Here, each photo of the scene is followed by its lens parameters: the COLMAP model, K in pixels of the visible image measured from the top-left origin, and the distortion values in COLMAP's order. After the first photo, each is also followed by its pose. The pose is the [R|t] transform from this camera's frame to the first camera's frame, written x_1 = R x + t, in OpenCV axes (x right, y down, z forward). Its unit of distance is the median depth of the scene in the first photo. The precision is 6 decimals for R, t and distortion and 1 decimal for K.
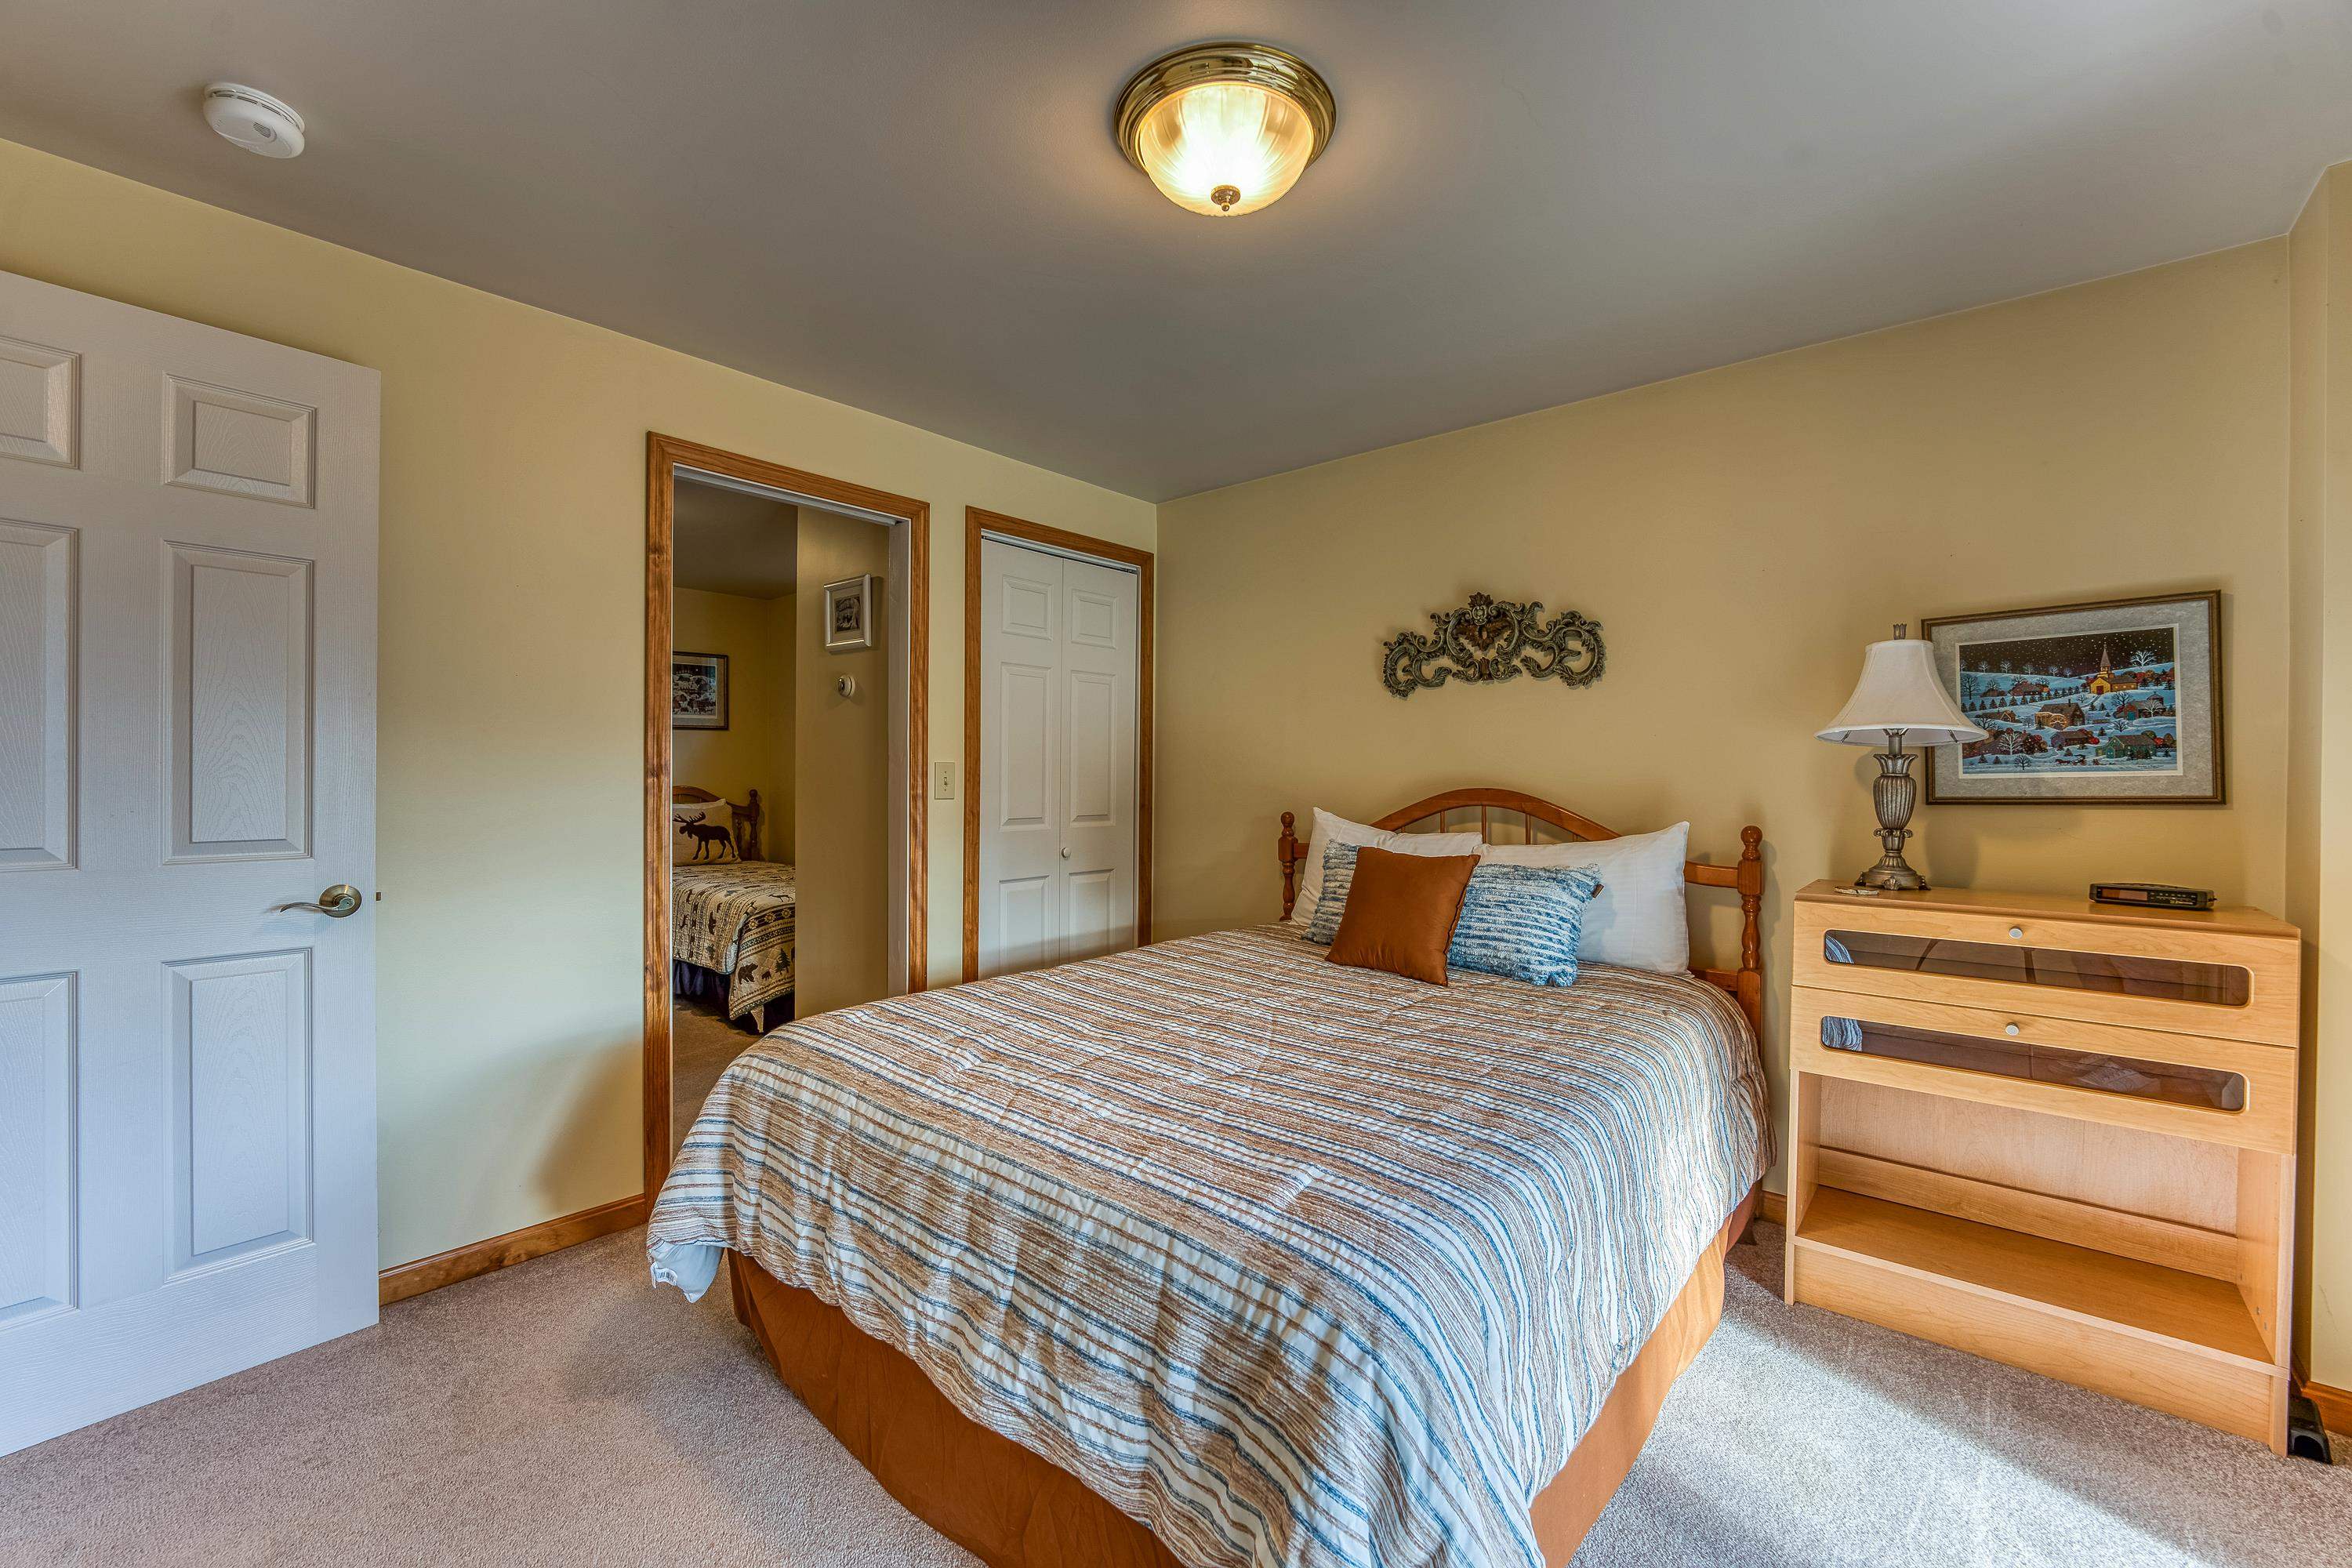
lens RADIAL K [[962.8, 0, 1158.7], [0, 962.8, 775.8], [0, 0, 1]] dist [-0.020477, -0.000100]
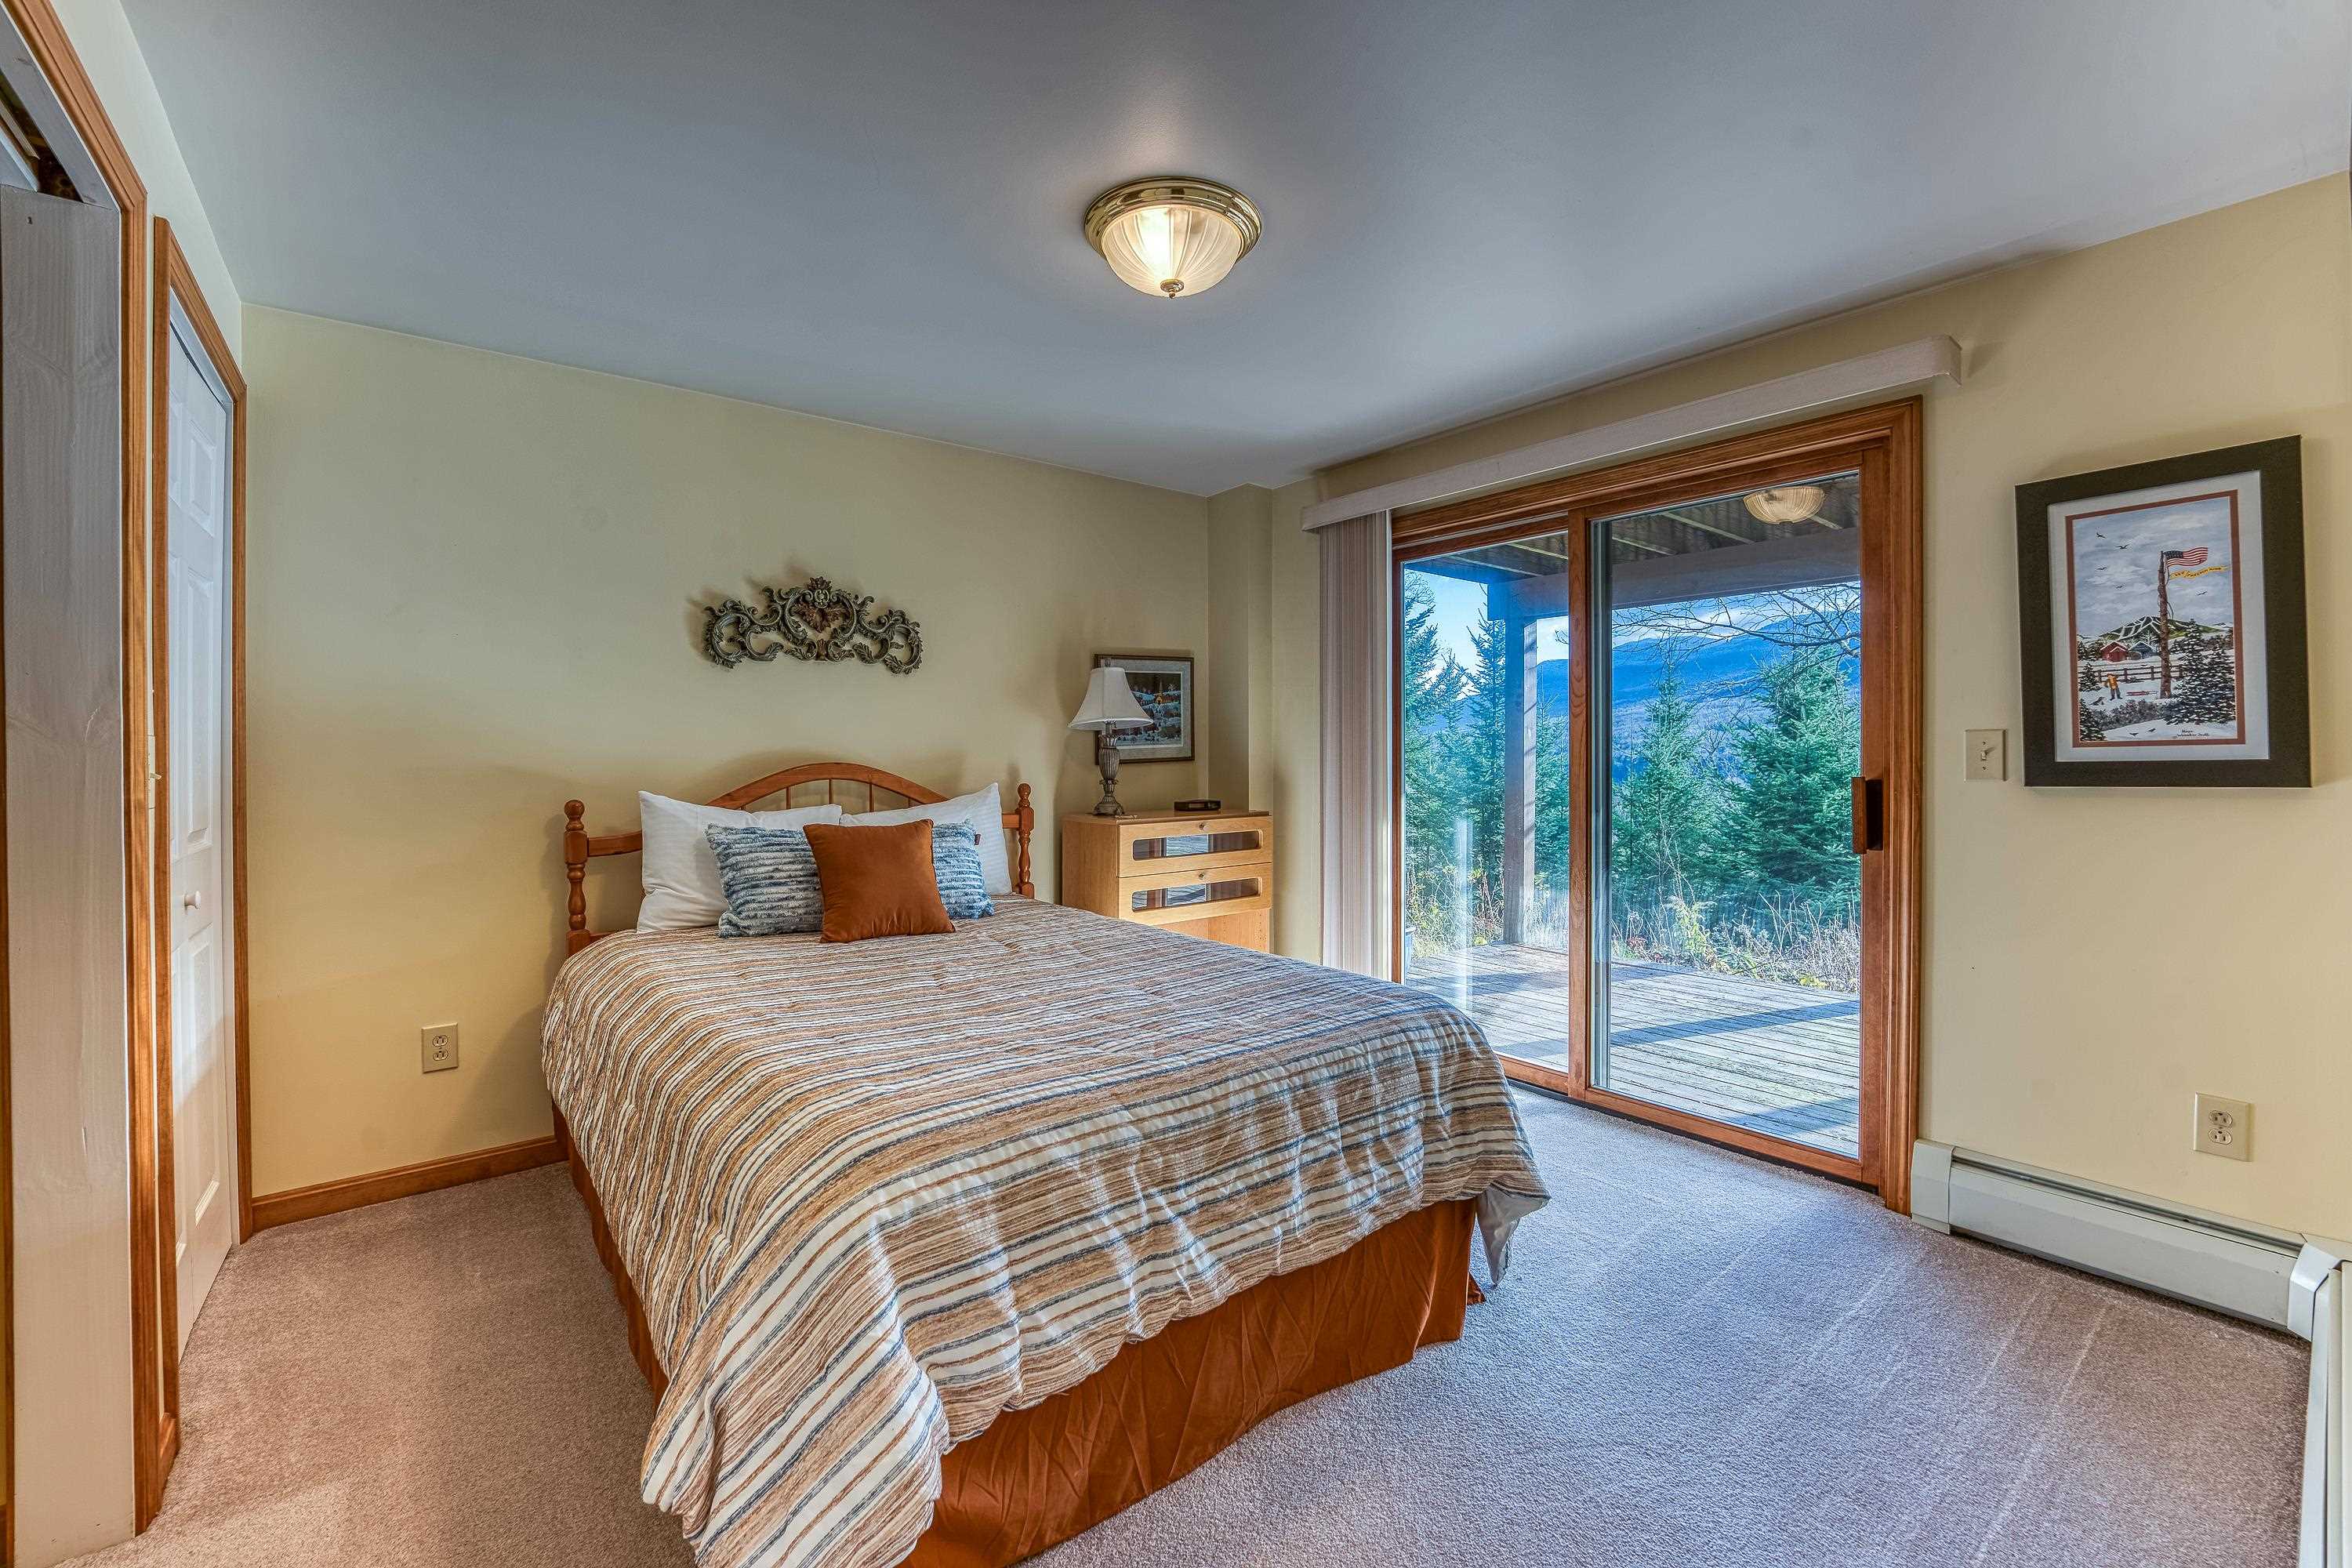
lens RADIAL K [[954.0, 0, 1213.9], [0, 954.0, 748.3], [0, 0, 1]] dist [-0.016808, -0.000008]
pose [[0.152539, -0.006720, 0.988275, -0.947372], [0.007078, 0.999959, 0.005707, -0.008047], [-0.988272, 0.006125, 0.152580, 0.620948]]
